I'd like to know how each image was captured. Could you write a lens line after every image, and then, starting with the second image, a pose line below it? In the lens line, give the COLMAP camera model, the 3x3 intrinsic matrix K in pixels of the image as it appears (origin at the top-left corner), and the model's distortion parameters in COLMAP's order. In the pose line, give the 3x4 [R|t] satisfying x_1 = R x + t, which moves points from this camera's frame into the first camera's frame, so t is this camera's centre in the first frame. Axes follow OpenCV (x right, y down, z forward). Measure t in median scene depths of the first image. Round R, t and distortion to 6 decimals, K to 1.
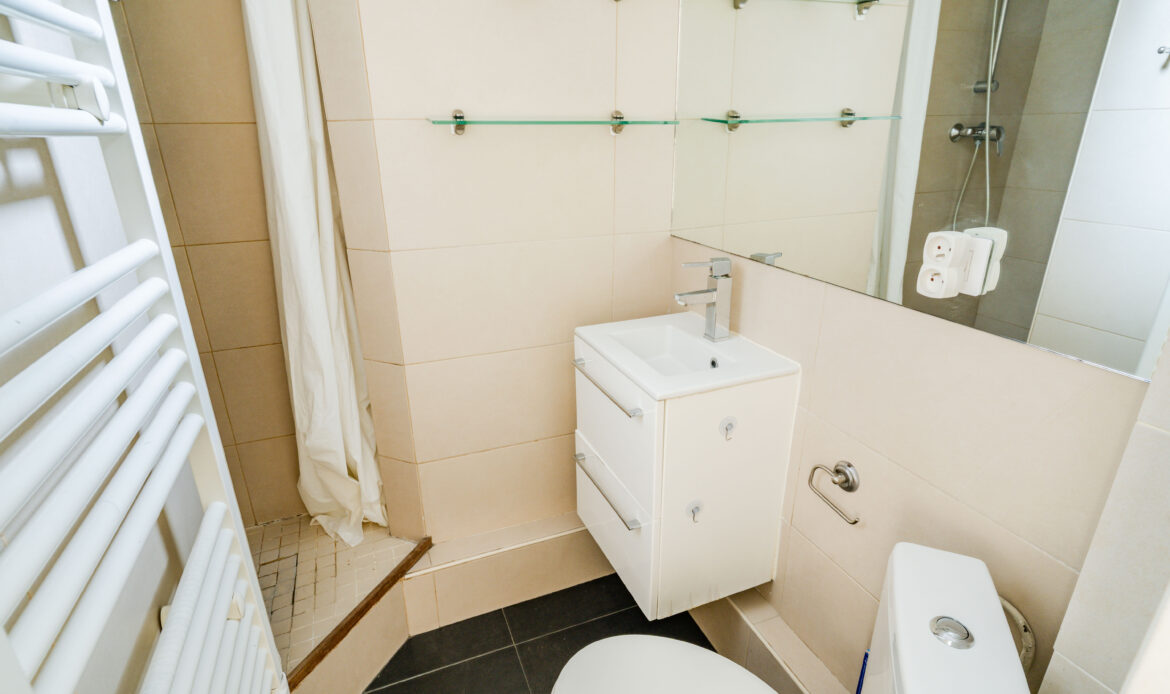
lens RADIAL K [[588.3, 0, 583.2], [0, 588.3, 350.9], [0, 0, 1]] dist [0.004800, 0.000816]
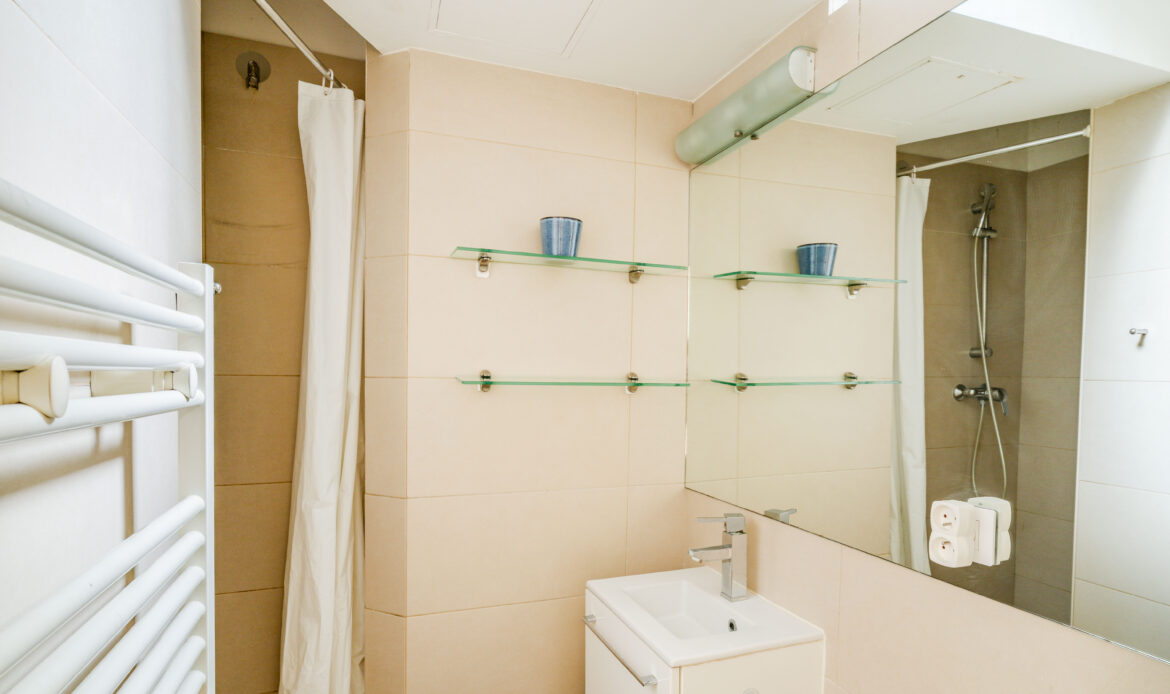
lens RADIAL K [[683.2, 0, 589.1], [0, 683.2, 347.5], [0, 0, 1]] dist [-0.013377, 0.019039]
pose [[0.999459, 0.027063, -0.018693, 0.000885], [-0.031567, 0.948865, -0.314100, -0.053277], [0.009237, 0.314520, 0.949206, -0.189313]]
